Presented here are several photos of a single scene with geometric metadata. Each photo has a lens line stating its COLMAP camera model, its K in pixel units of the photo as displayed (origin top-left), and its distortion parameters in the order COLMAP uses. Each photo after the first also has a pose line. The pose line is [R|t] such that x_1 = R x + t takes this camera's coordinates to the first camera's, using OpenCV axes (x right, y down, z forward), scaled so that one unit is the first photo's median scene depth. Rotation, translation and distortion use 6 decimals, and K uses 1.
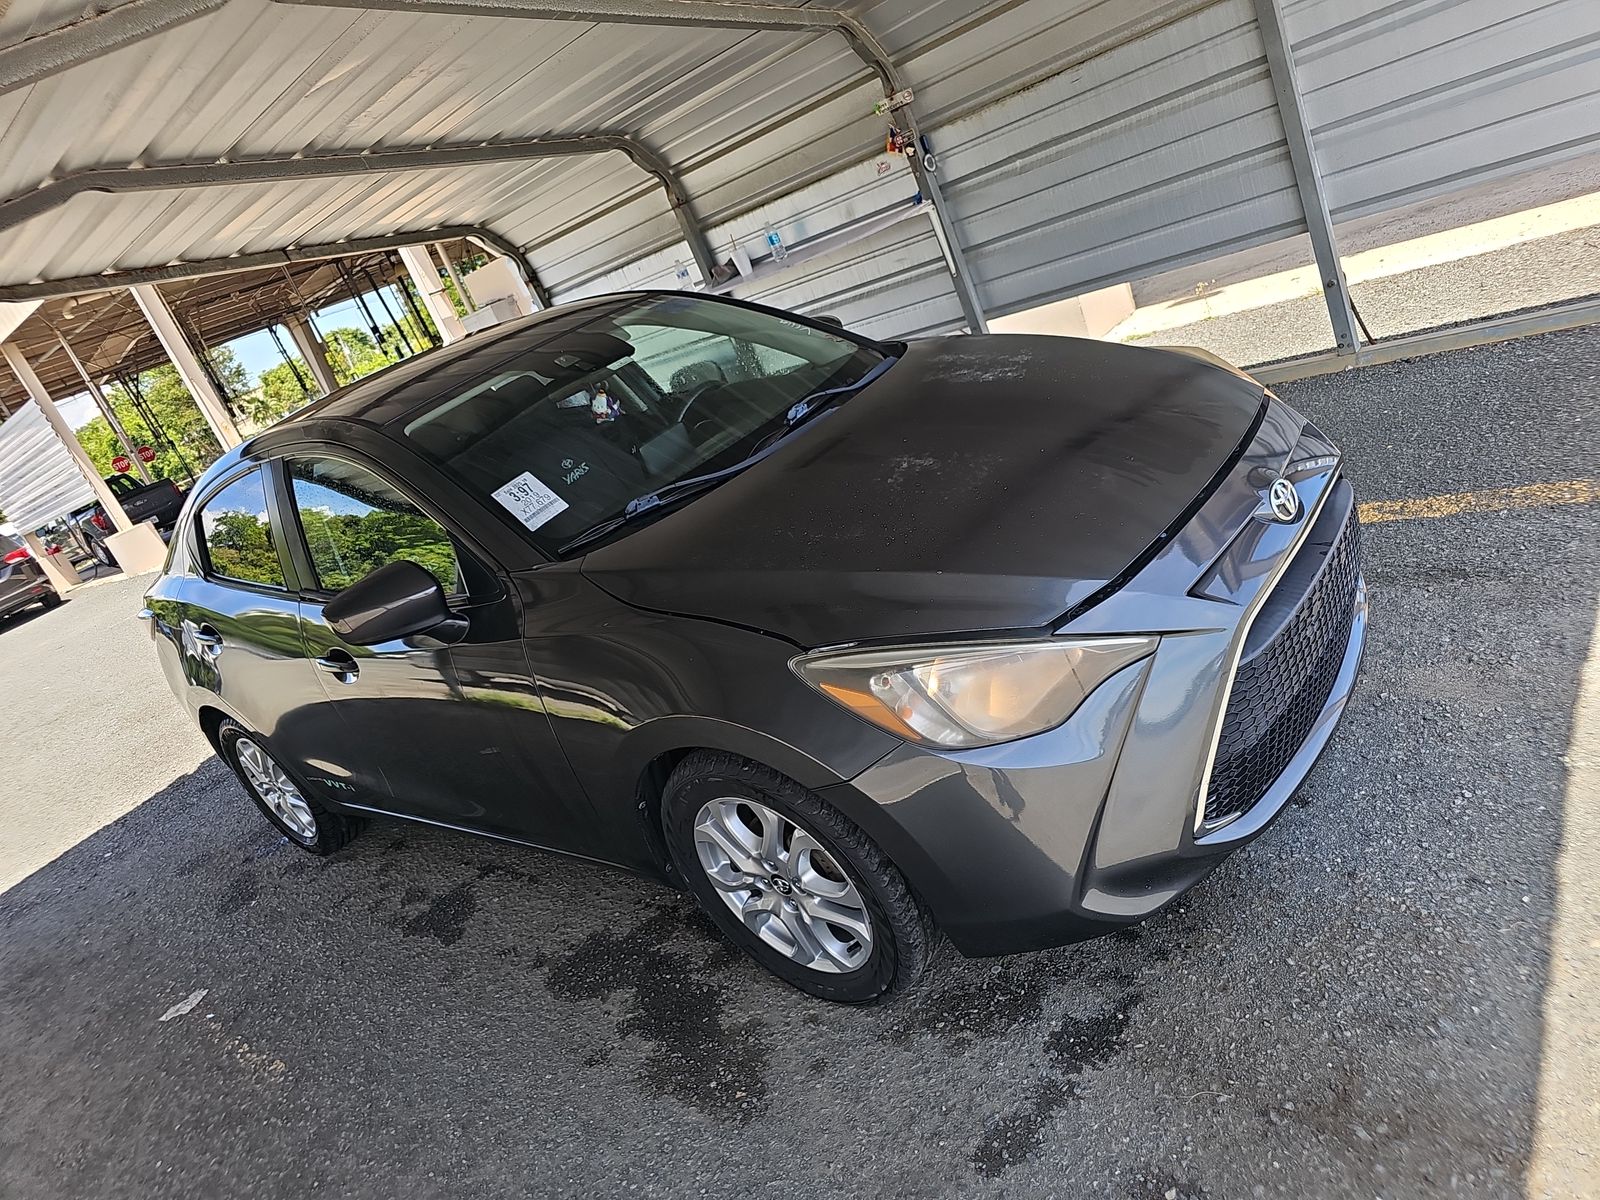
lens RADIAL K [[1044.6, 0, 796.2], [0, 1044.6, 606.6], [0, 0, 1]] dist [0.025082, -0.015371]
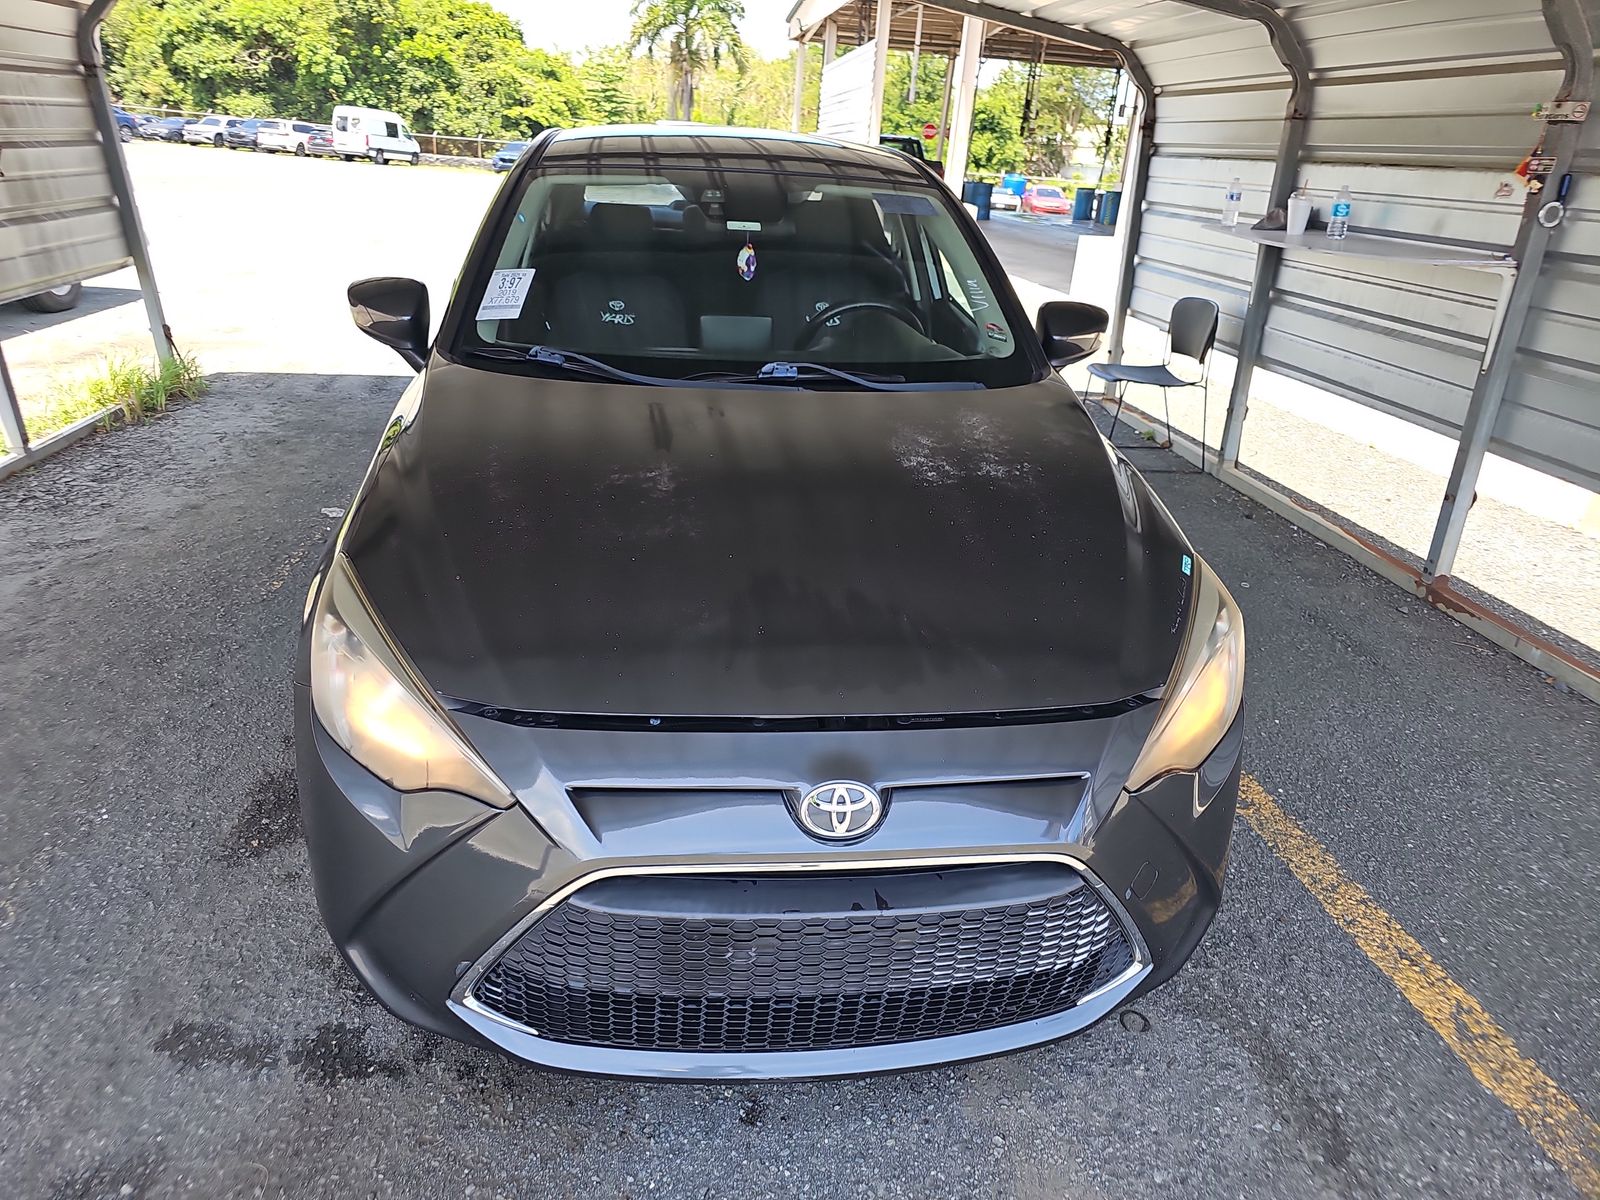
lens RADIAL K [[1044.6, 0, 797.6], [0, 1044.6, 594.6], [0, 0, 1]] dist [0.025082, -0.015371]
pose [[0.639381, 0.634363, -0.434483, 0.265677], [-0.551671, 0.772102, 0.315466, -0.170694], [0.535585, 0.037989, 0.843627, 0.151492]]
